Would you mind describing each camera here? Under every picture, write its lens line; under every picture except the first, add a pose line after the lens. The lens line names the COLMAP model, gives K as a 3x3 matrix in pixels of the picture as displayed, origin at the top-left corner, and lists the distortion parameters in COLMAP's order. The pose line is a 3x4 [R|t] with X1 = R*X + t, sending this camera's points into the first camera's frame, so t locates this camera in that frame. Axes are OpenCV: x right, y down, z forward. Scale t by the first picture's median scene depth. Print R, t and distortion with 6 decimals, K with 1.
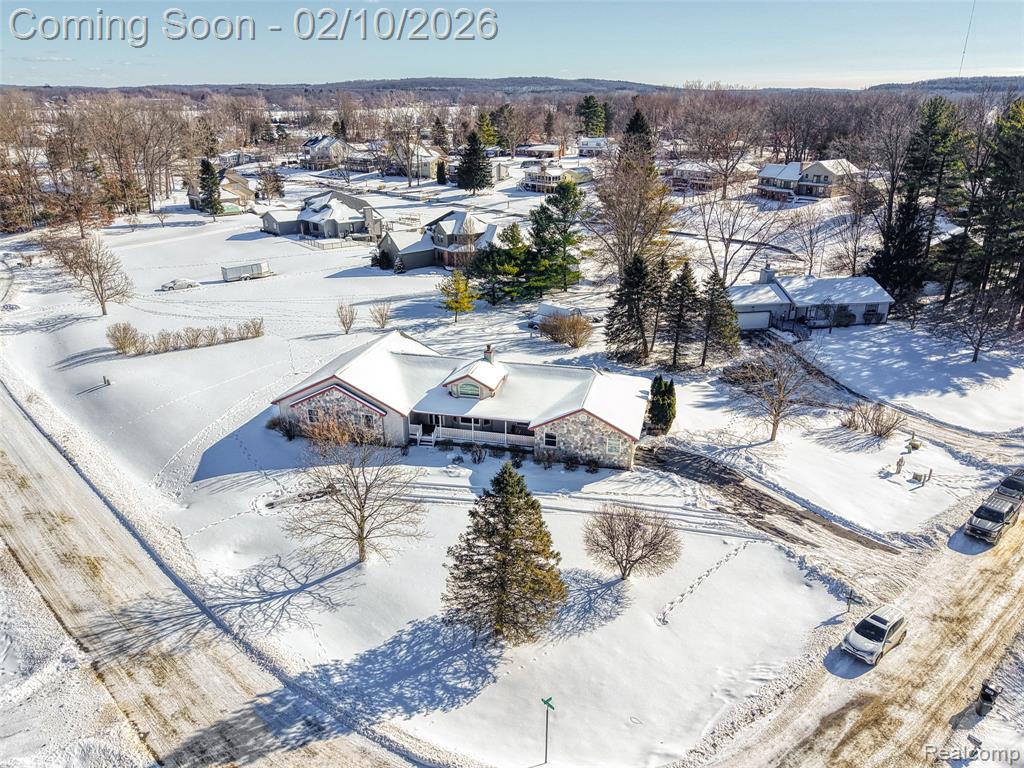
lens RADIAL K [[860.8, 0, 532.9], [0, 860.8, 384.6], [0, 0, 1]] dist [0.053507, -0.107365]
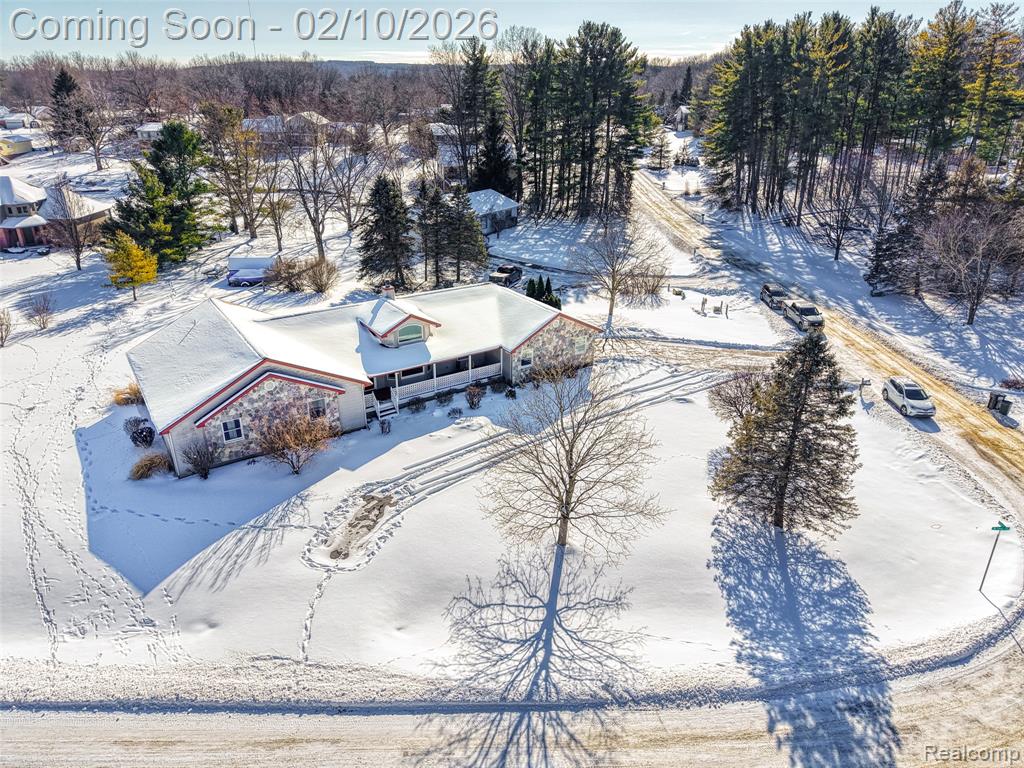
lens RADIAL K [[699.1, 0, 510.7], [0, 699.1, 409.1], [0, 0, 1]] dist [0.053882, -0.047915]
pose [[0.650931, -0.316626, 0.689954, -0.514328], [0.243385, 0.947933, 0.205395, -0.040495], [-0.719063, 0.034227, 0.694101, 0.495023]]
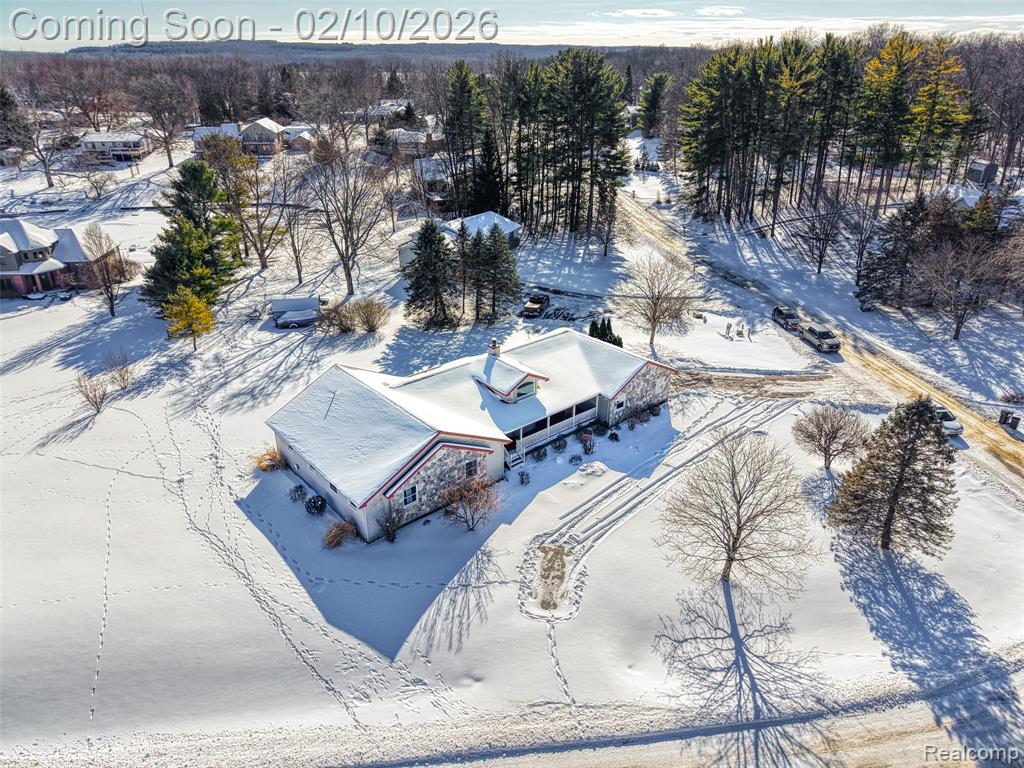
lens RADIAL K [[723.9, 0, 512.0], [0, 723.9, 384.0], [0, 0, 1]] dist [0.041045, -0.005774]
pose [[0.548032, -0.341488, 0.763575, -0.692655], [0.267428, 0.936487, 0.226880, -0.183926], [-0.792555, 0.079863, 0.604548, 0.575853]]
